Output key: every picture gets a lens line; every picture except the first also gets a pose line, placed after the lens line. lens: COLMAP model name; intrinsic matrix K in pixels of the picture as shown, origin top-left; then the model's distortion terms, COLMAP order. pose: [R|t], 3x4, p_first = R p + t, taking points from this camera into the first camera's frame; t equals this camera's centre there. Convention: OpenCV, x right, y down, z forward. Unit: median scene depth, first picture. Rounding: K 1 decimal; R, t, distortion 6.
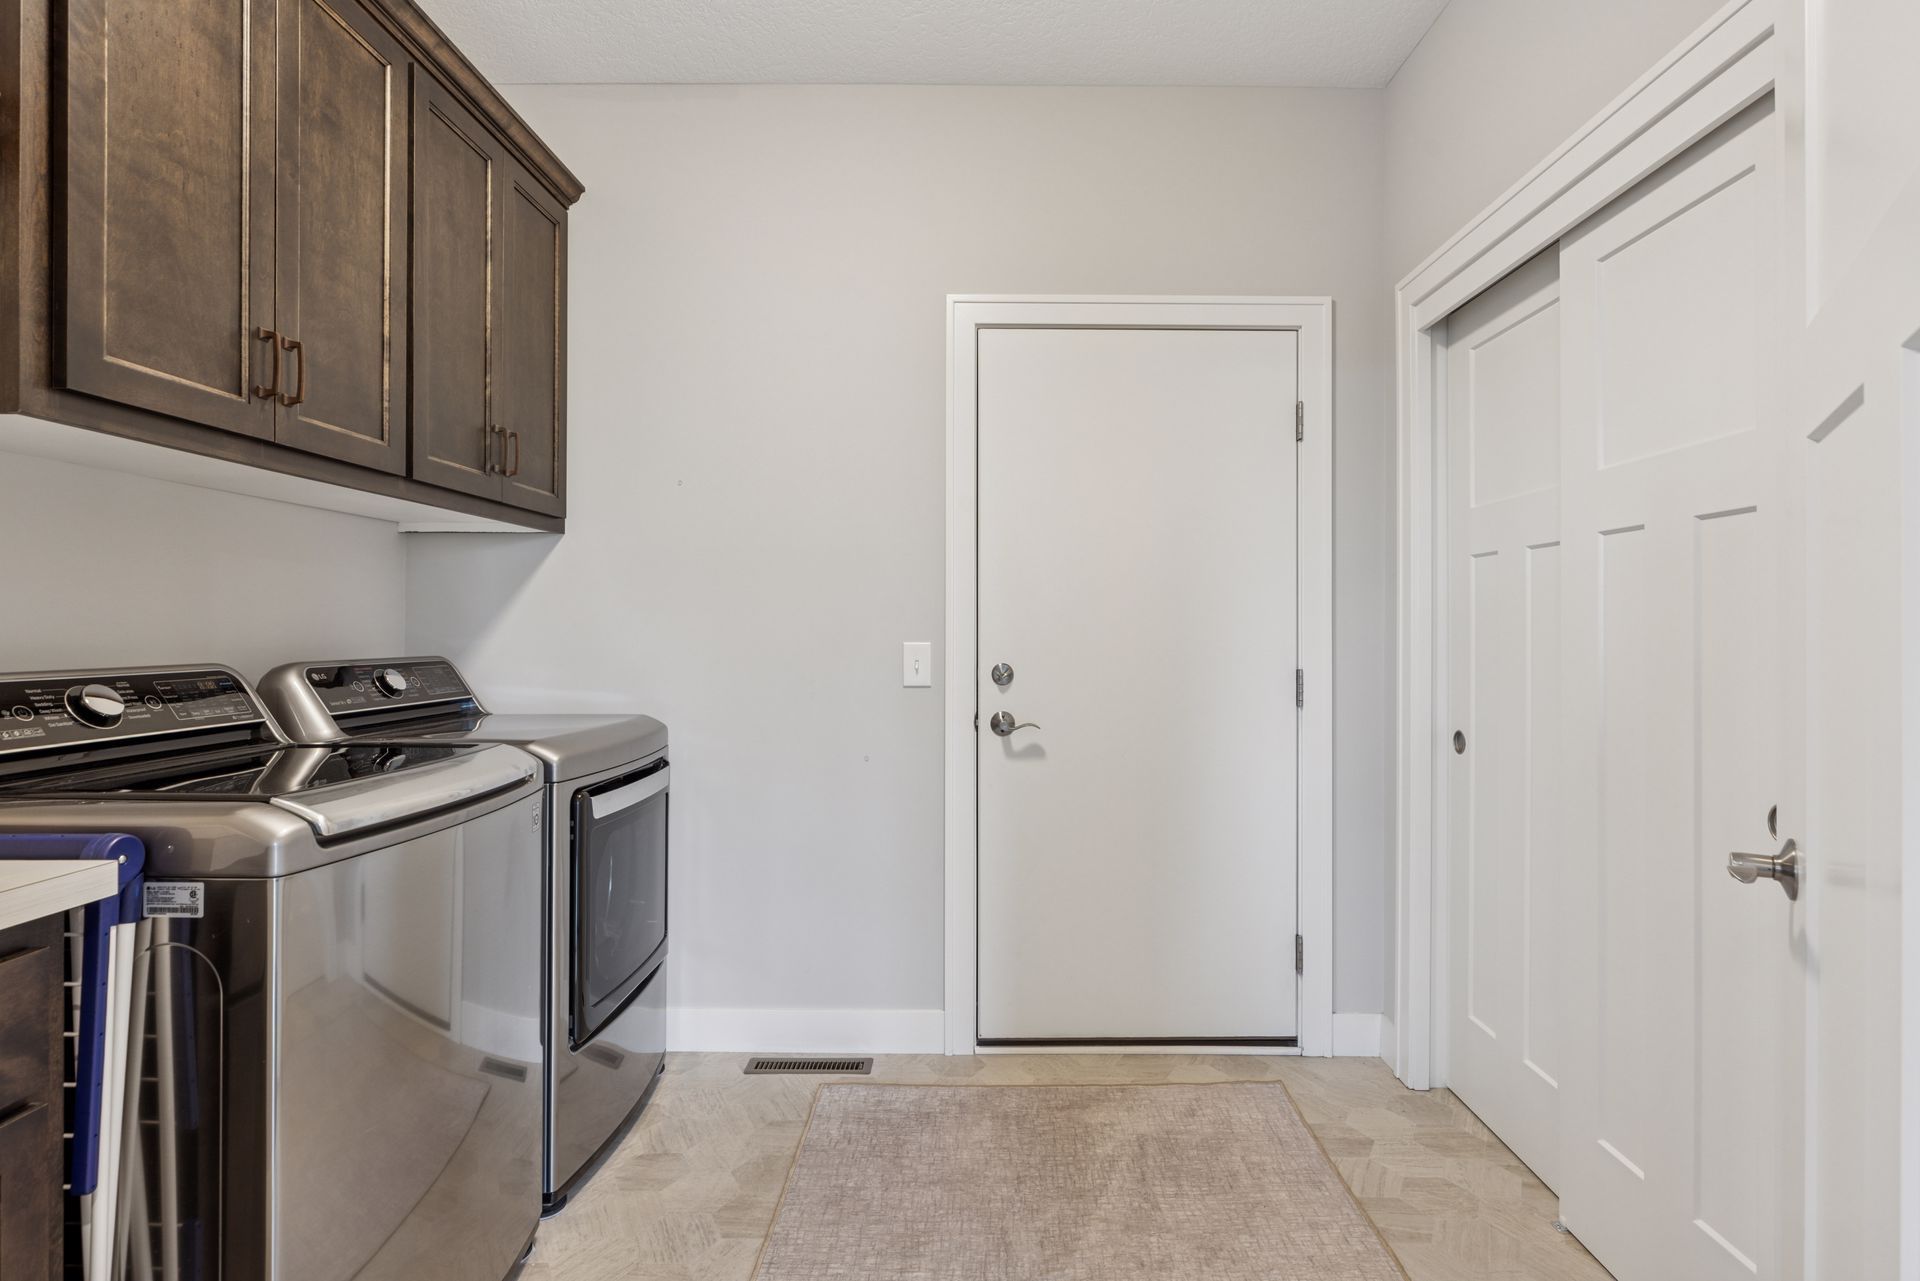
lens RADIAL K [[975.4, 0, 965.7], [0, 975.4, 637.9], [0, 0, 1]] dist [-0.000799, -0.000223]
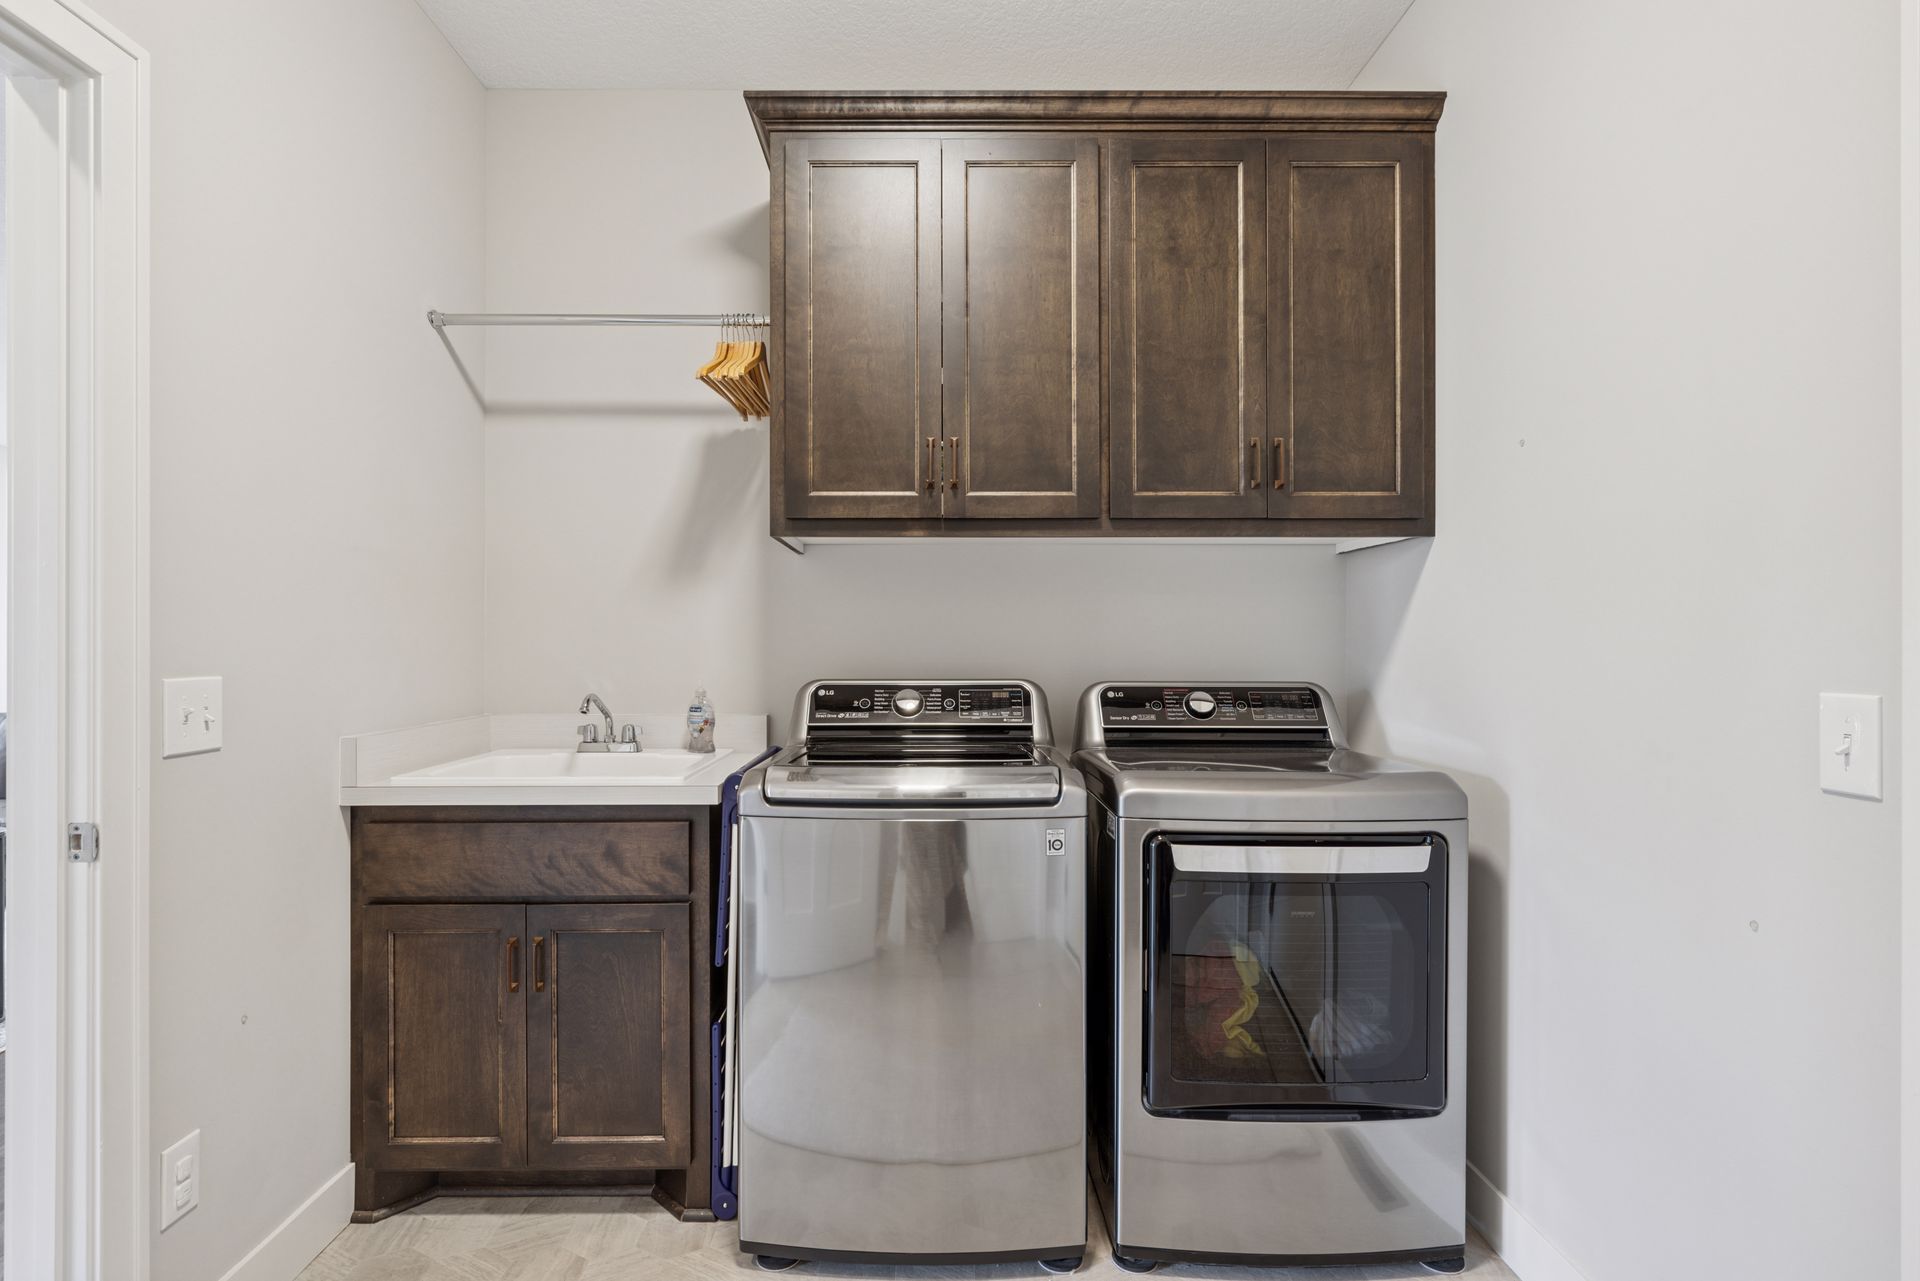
lens RADIAL K [[975.4, 0, 960.3], [0, 975.4, 634.4], [0, 0, 1]] dist [-0.000799, -0.000223]
pose [[0.020544, -0.005490, -0.999774, 0.453100], [-0.004182, 0.999976, -0.005578, -0.022095], [0.999780, 0.004296, 0.020521, 0.700578]]
